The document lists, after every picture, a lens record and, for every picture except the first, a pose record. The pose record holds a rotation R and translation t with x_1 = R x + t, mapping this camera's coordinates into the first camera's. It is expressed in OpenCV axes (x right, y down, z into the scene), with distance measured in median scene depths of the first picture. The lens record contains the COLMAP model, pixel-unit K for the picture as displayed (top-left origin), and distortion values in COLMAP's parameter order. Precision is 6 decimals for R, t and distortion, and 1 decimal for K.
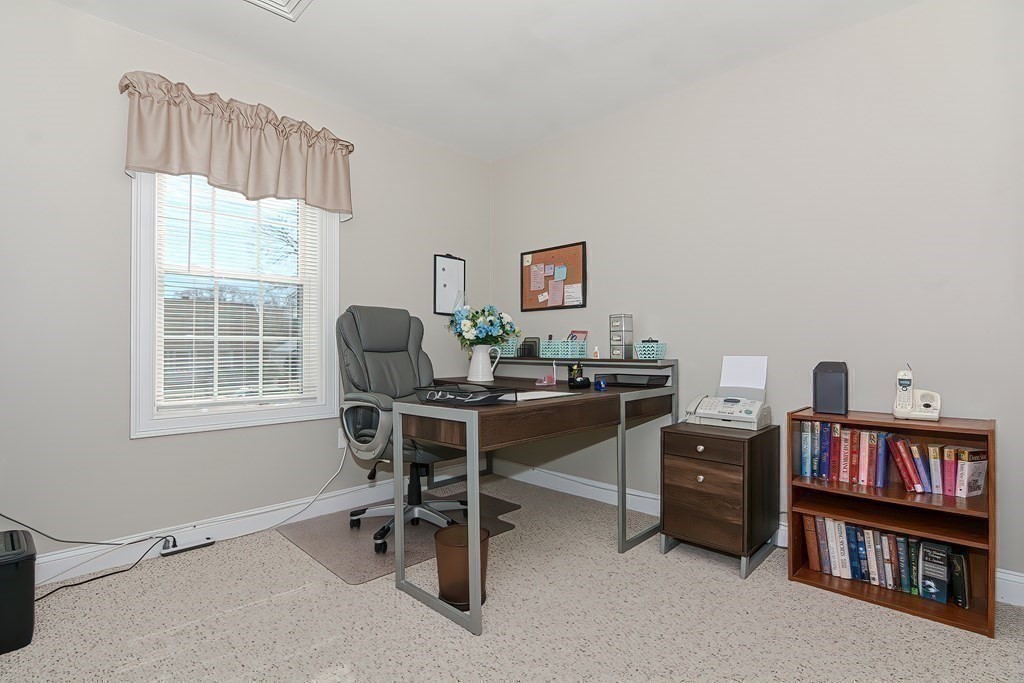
lens RADIAL K [[499.9, 0, 507.3], [0, 499.9, 347.2], [0, 0, 1]] dist [-0.000879, -0.001095]
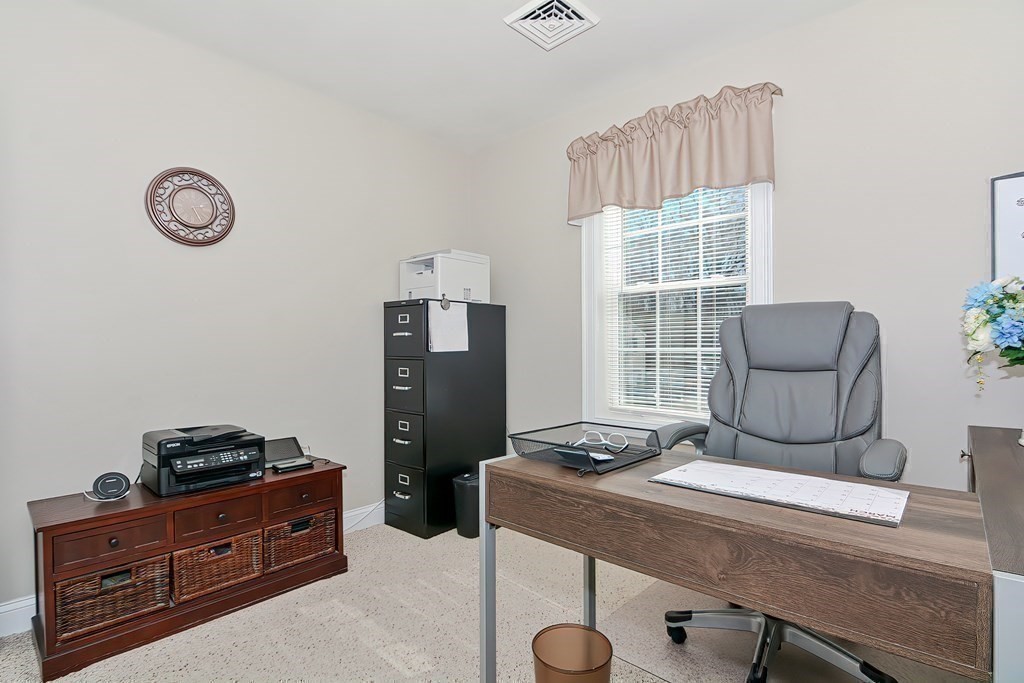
lens RADIAL K [[499.9, 0, 507.3], [0, 499.9, 347.2], [0, 0, 1]] dist [-0.000879, -0.001095]
pose [[0.016976, -0.009026, -0.999815, 0.431221], [-0.018169, 0.999791, -0.009335, -0.008549], [0.999691, 0.018324, 0.016809, 0.659181]]
